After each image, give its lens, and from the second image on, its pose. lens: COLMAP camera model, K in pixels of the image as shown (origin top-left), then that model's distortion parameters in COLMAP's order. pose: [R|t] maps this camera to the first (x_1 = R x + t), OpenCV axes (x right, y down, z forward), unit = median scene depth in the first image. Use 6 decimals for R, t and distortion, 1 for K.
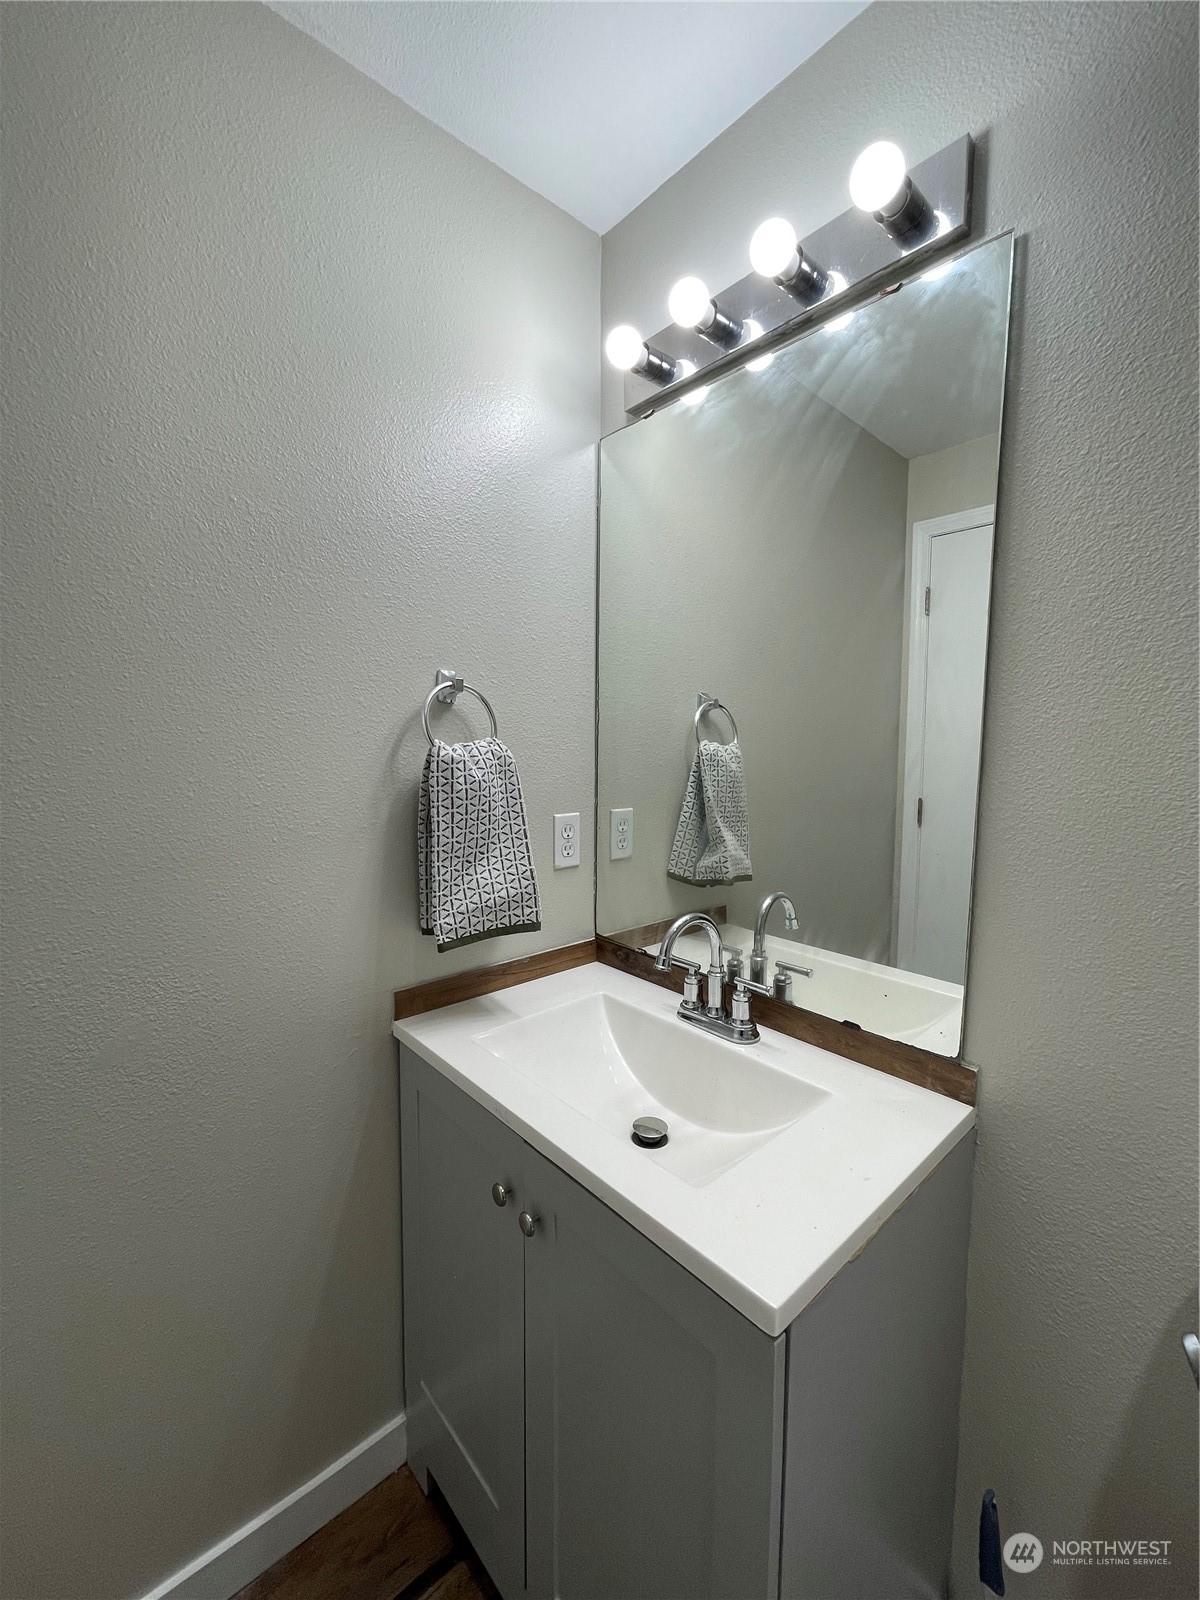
lens RADIAL K [[642.9, 0, 595.8], [0, 642.9, 800.4], [0, 0, 1]] dist [-0.006734, 0.001681]
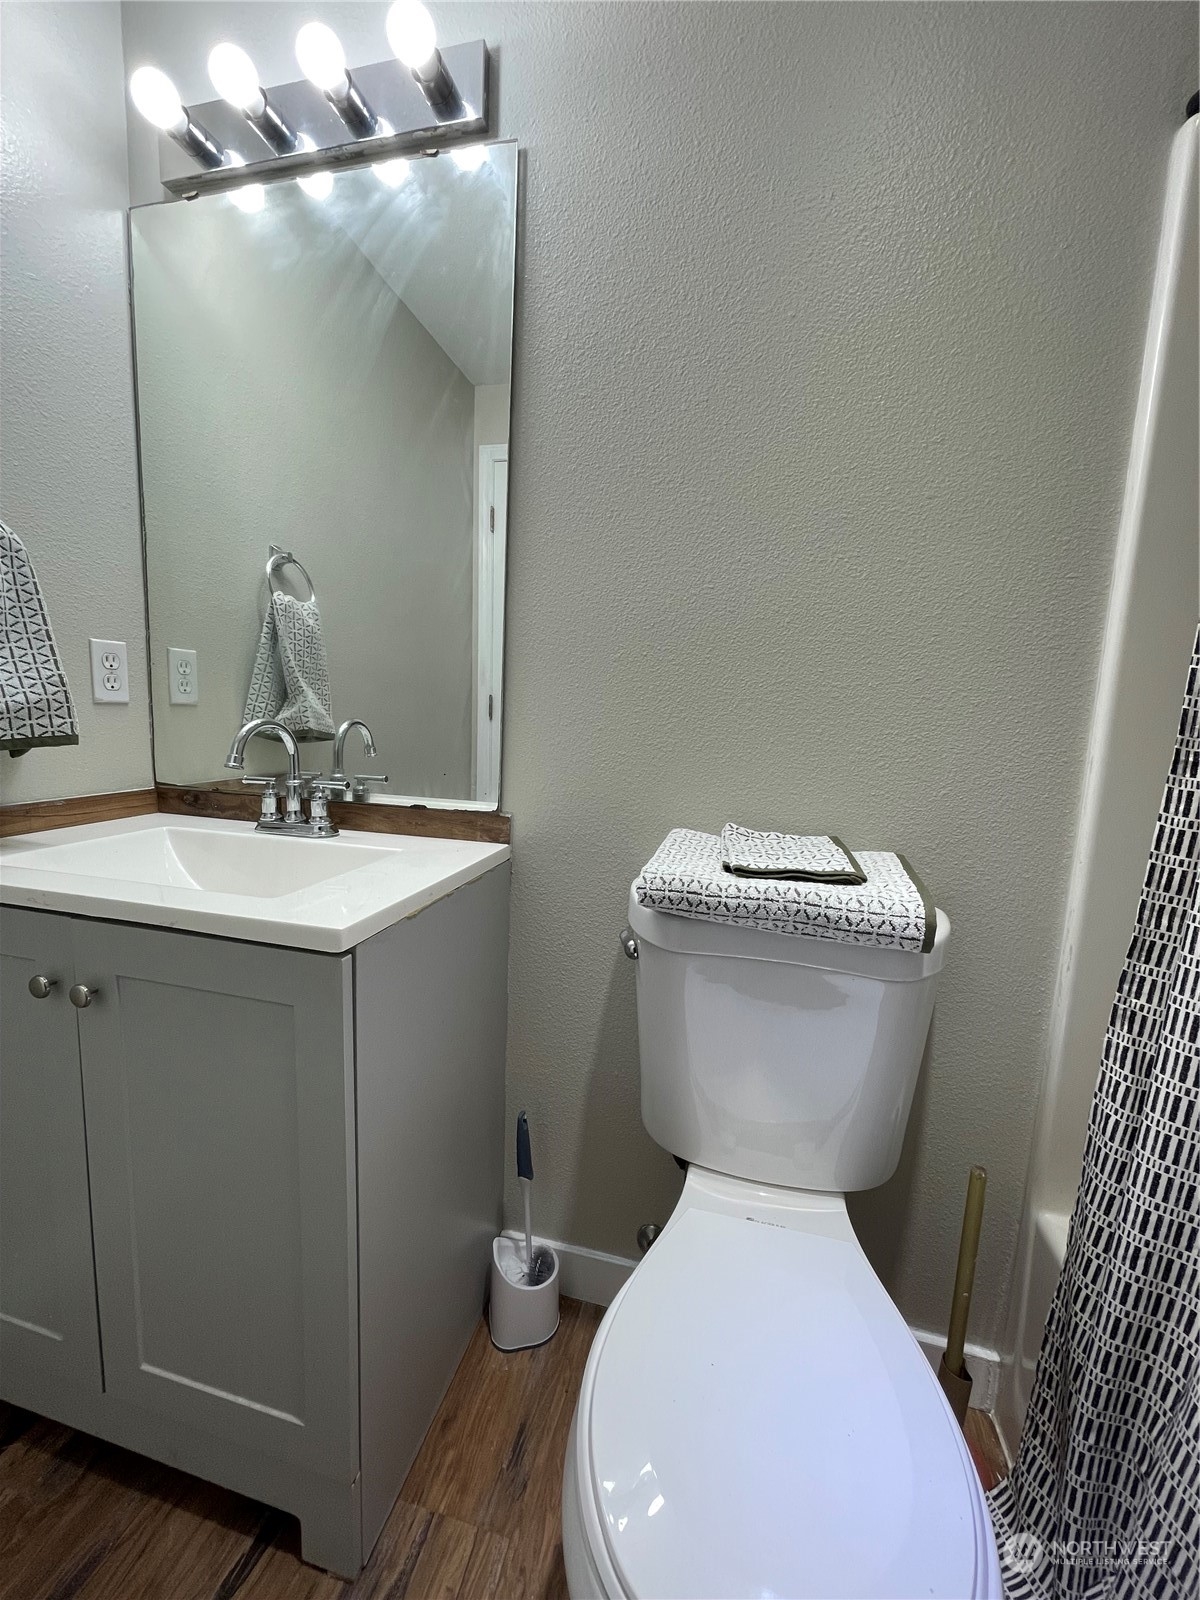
lens RADIAL K [[642.9, 0, 596.5], [0, 642.9, 798.8], [0, 0, 1]] dist [-0.006734, 0.001681]
pose [[0.822622, -0.048440, 0.566522, -0.001935], [0.012954, 0.997702, 0.066498, 0.219268], [-0.568442, -0.047364, 0.821359, -0.130891]]
